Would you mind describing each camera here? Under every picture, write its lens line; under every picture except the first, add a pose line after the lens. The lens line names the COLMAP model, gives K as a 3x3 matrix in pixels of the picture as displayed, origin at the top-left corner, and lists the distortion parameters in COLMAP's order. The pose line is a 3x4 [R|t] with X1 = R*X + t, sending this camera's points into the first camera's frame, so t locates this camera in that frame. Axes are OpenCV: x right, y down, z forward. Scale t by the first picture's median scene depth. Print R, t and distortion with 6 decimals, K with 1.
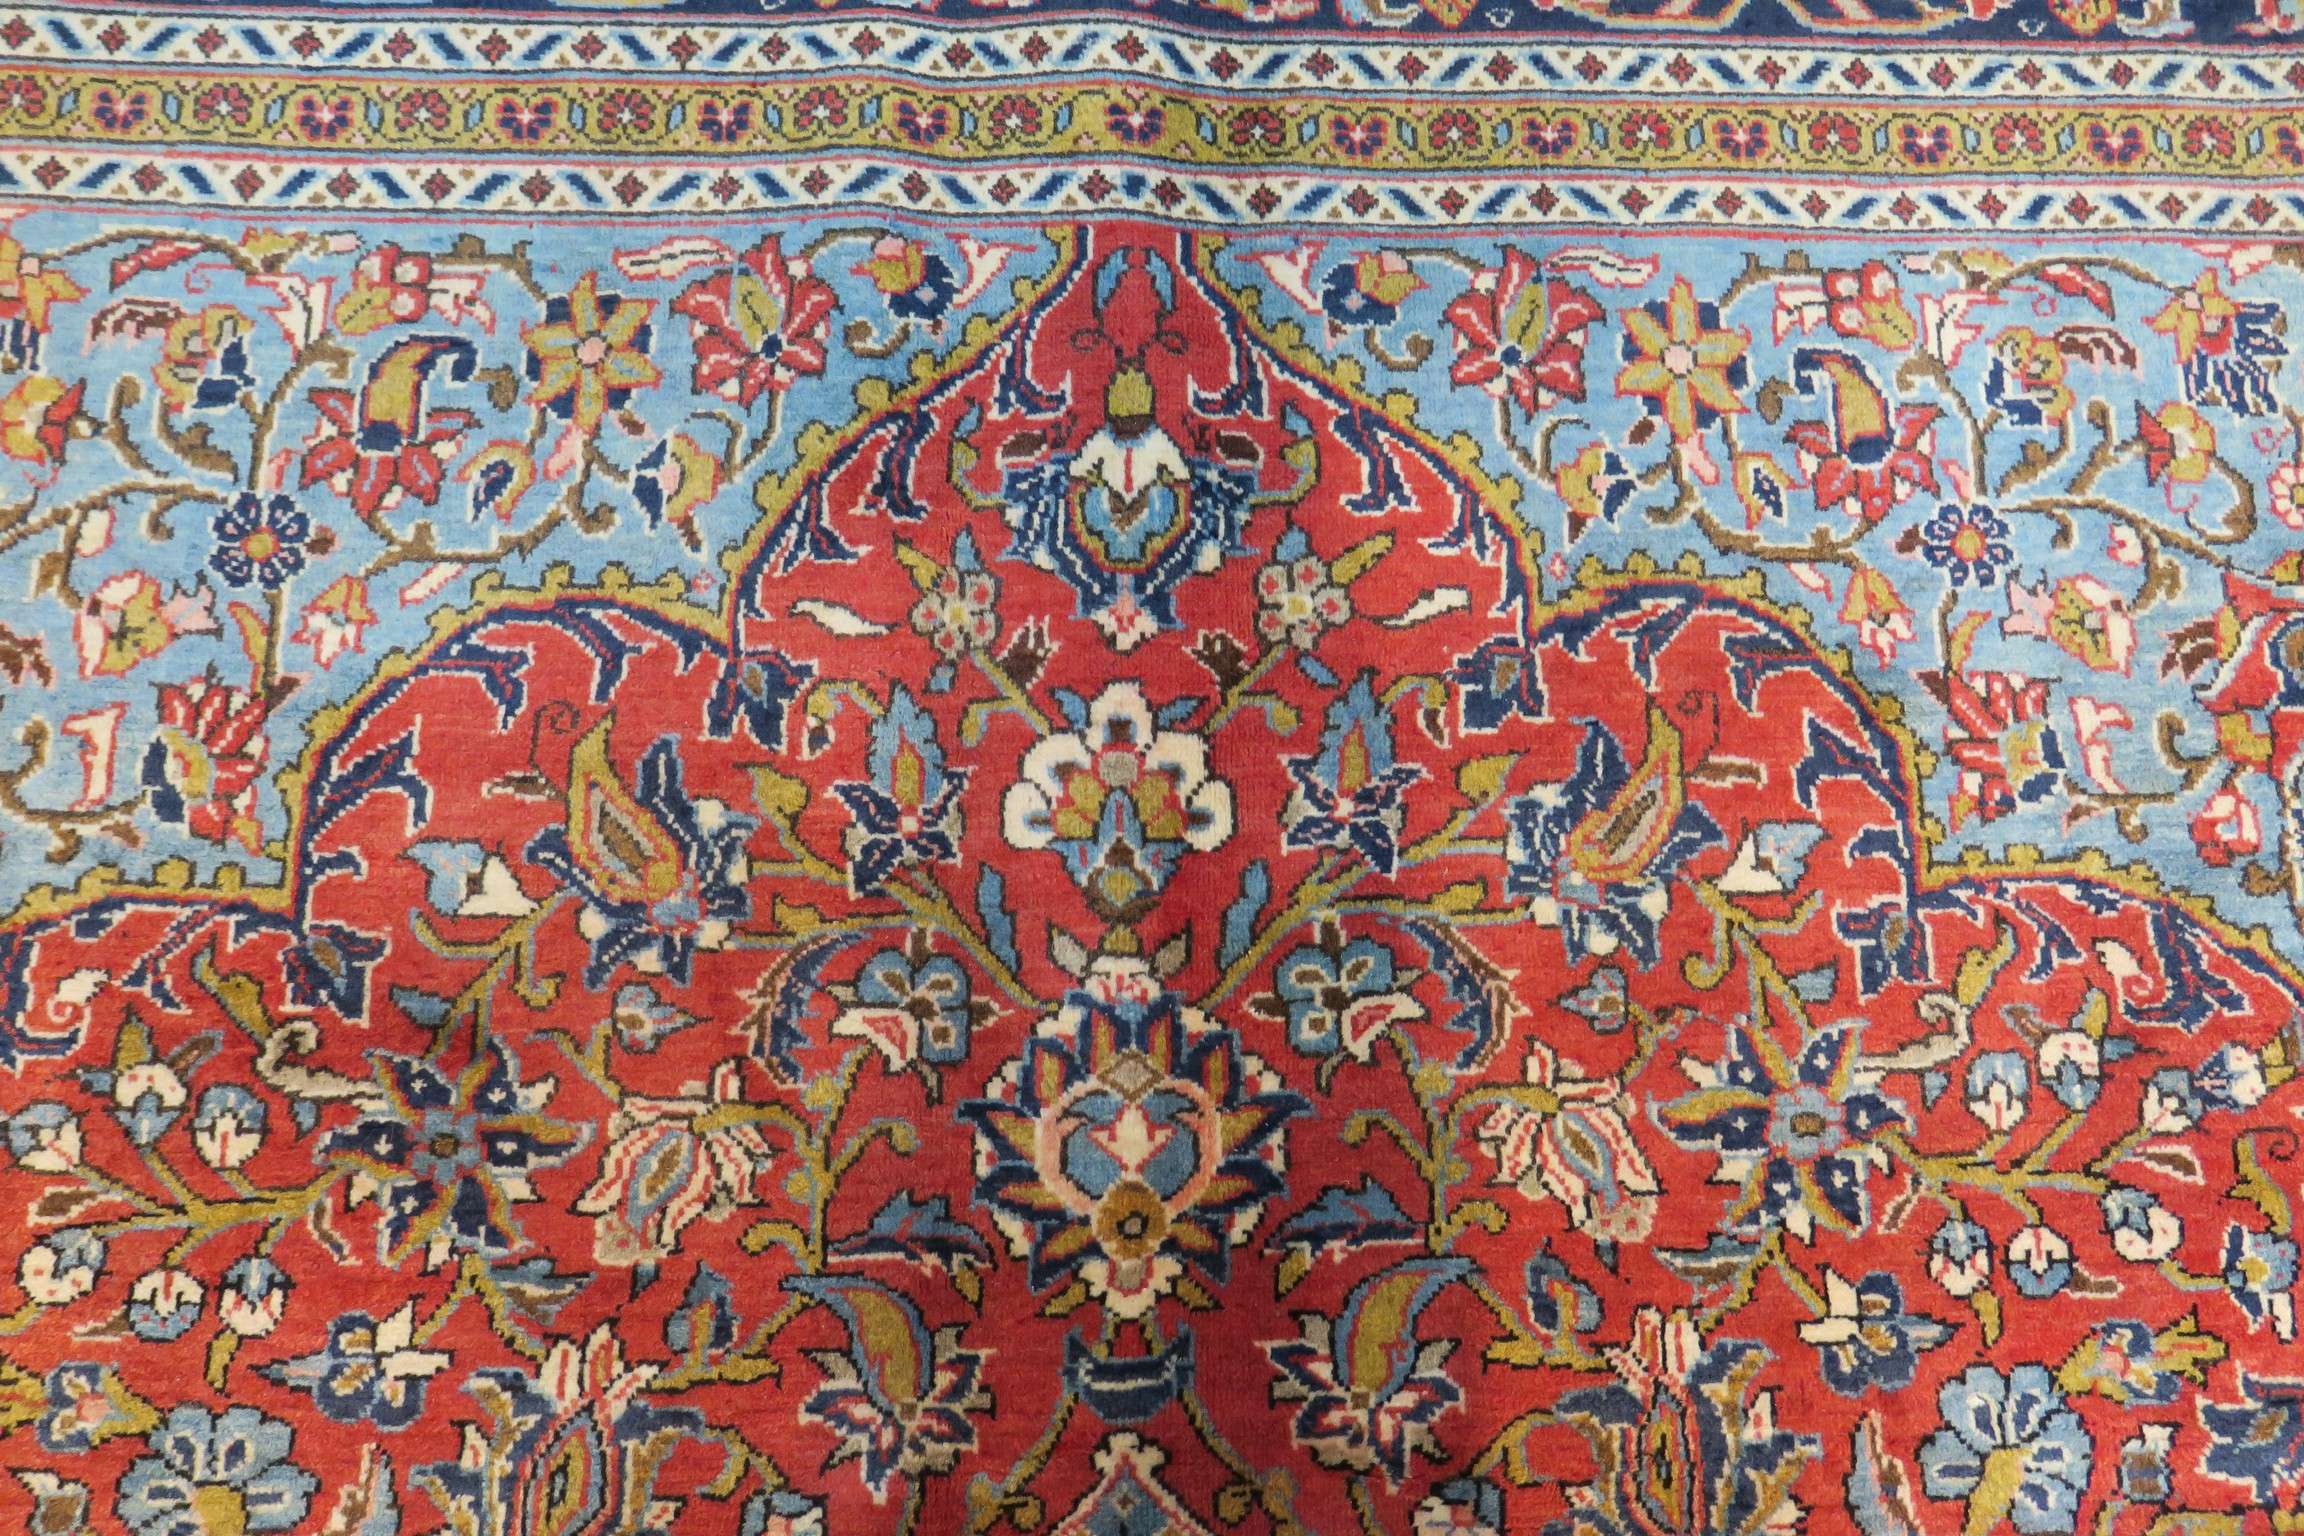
lens RADIAL K [[1583.9, 0, 1137.7], [0, 1583.9, 769.4], [0, 0, 1]] dist [-0.019068, 0.010976]
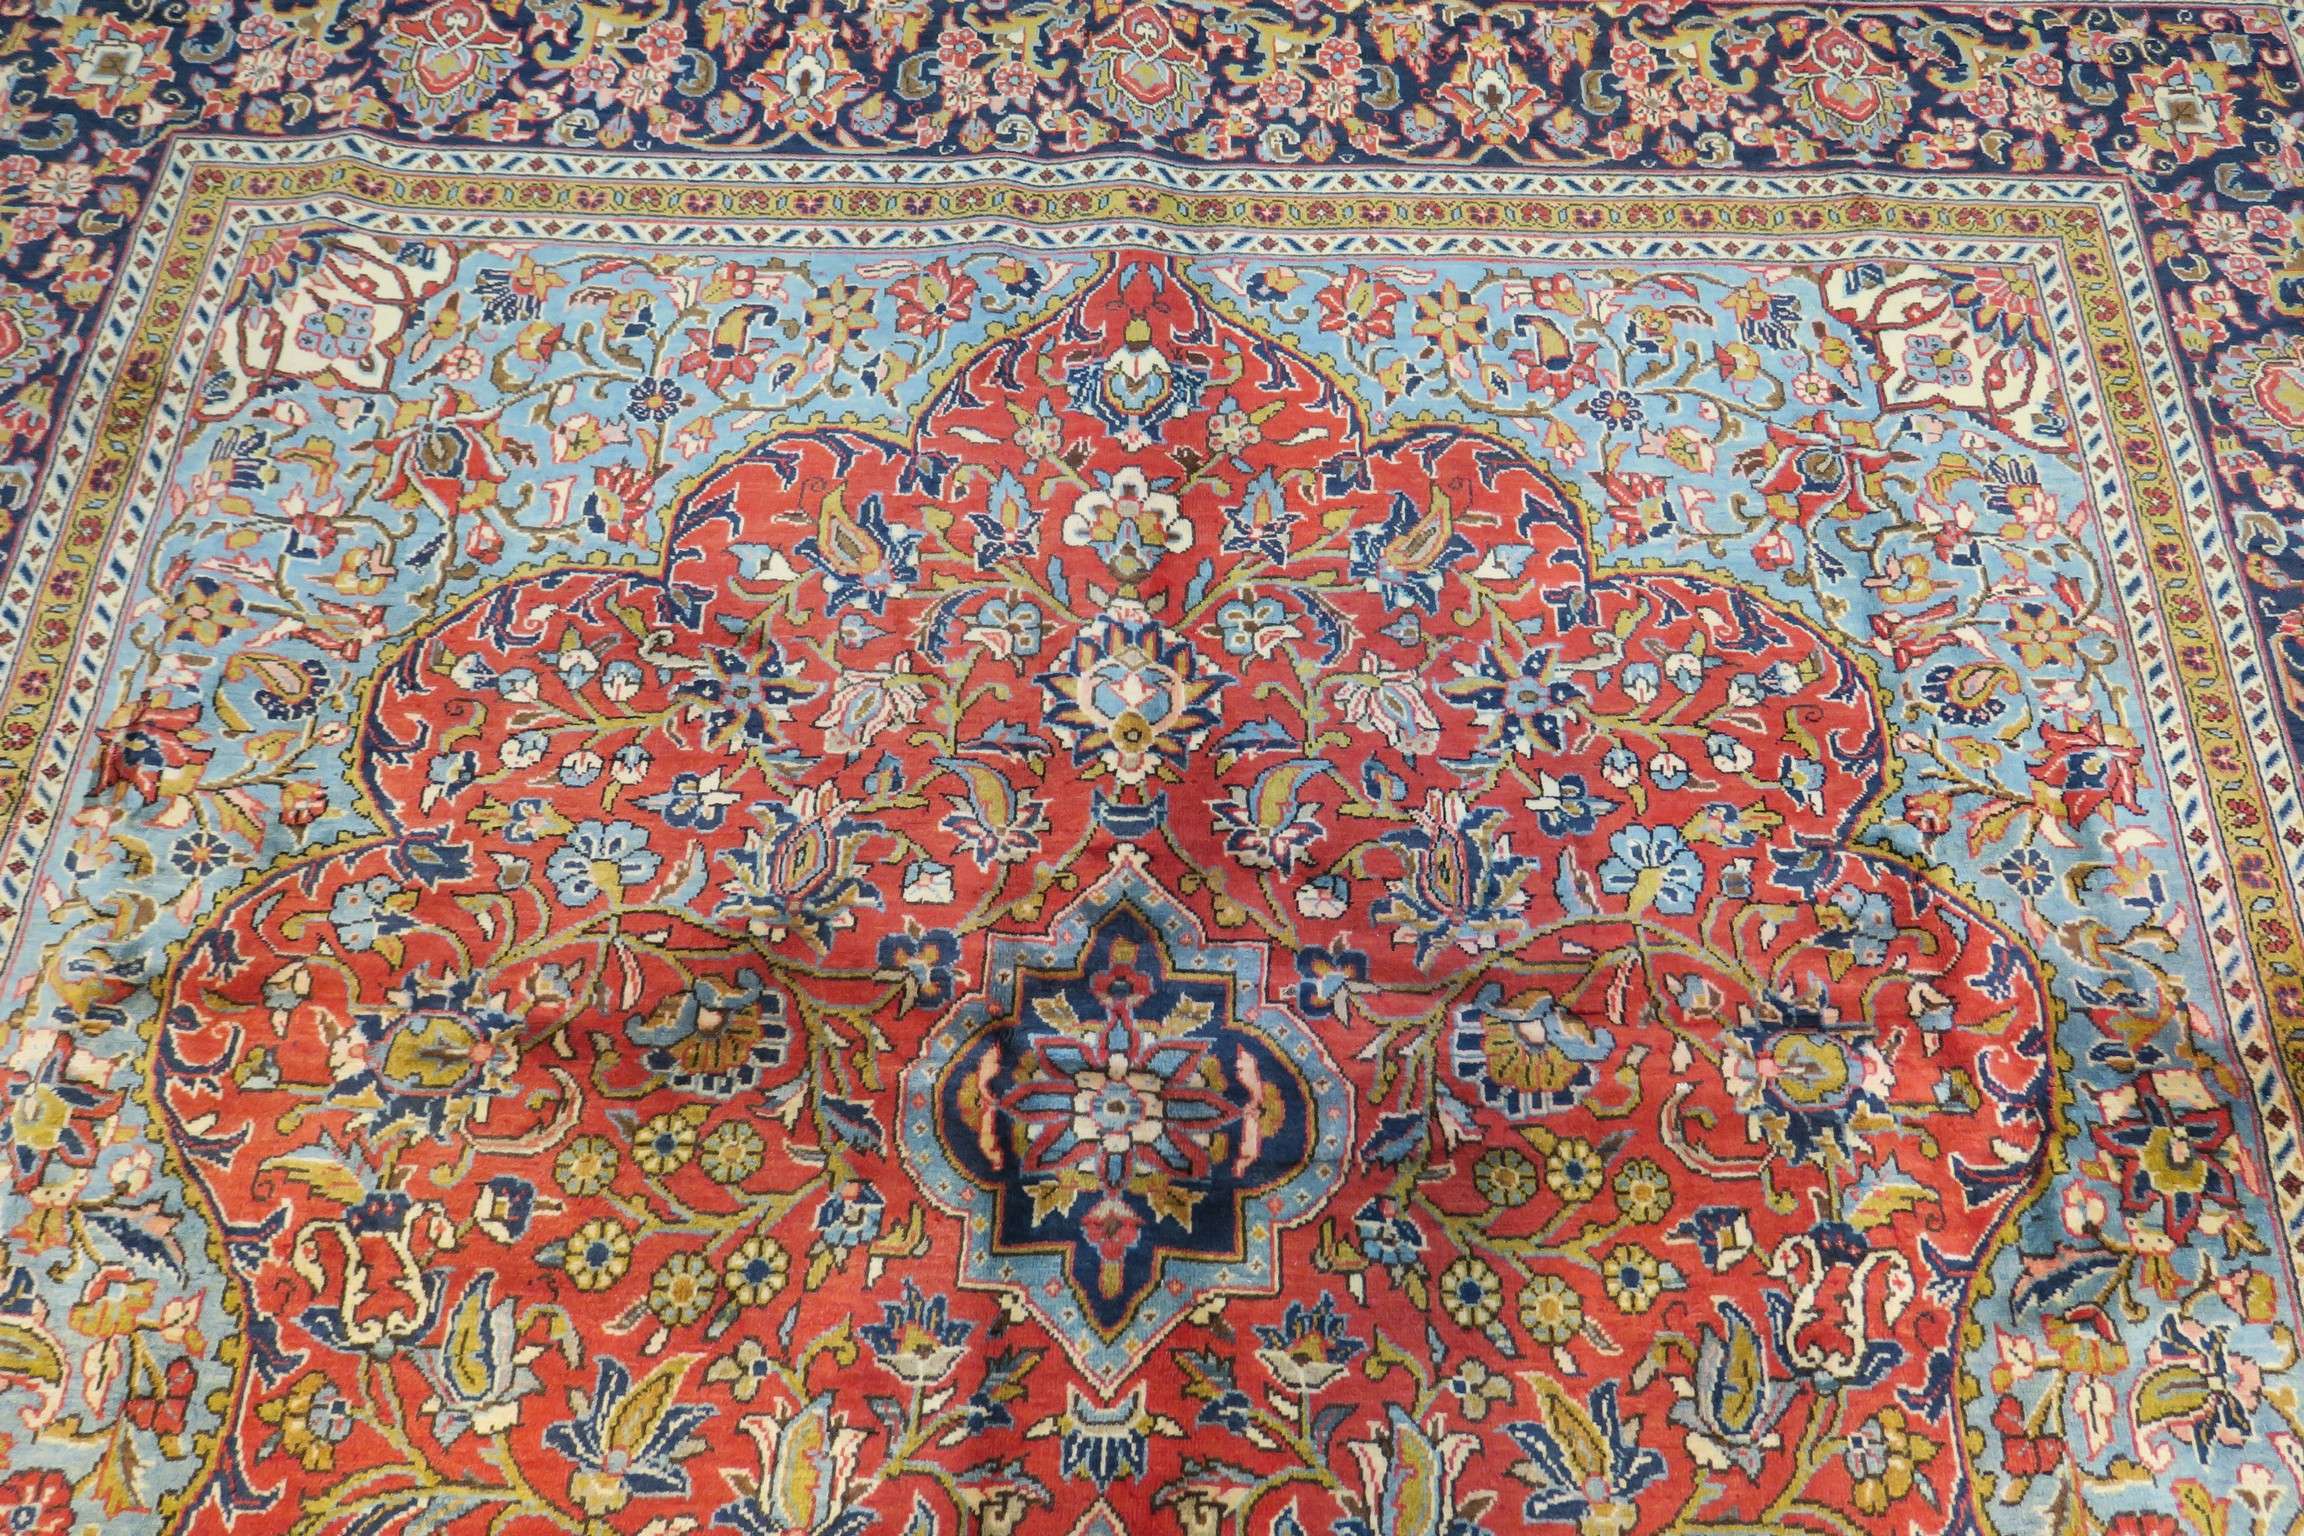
lens RADIAL K [[1583.9, 0, 1153.4], [0, 1583.9, 759.0], [0, 0, 1]] dist [-0.019068, 0.010976]
pose [[0.999736, 0.001108, -0.022931, 0.056047], [-0.006803, 0.968263, -0.249842, 0.703952], [0.021927, 0.249932, 0.968015, -0.638572]]
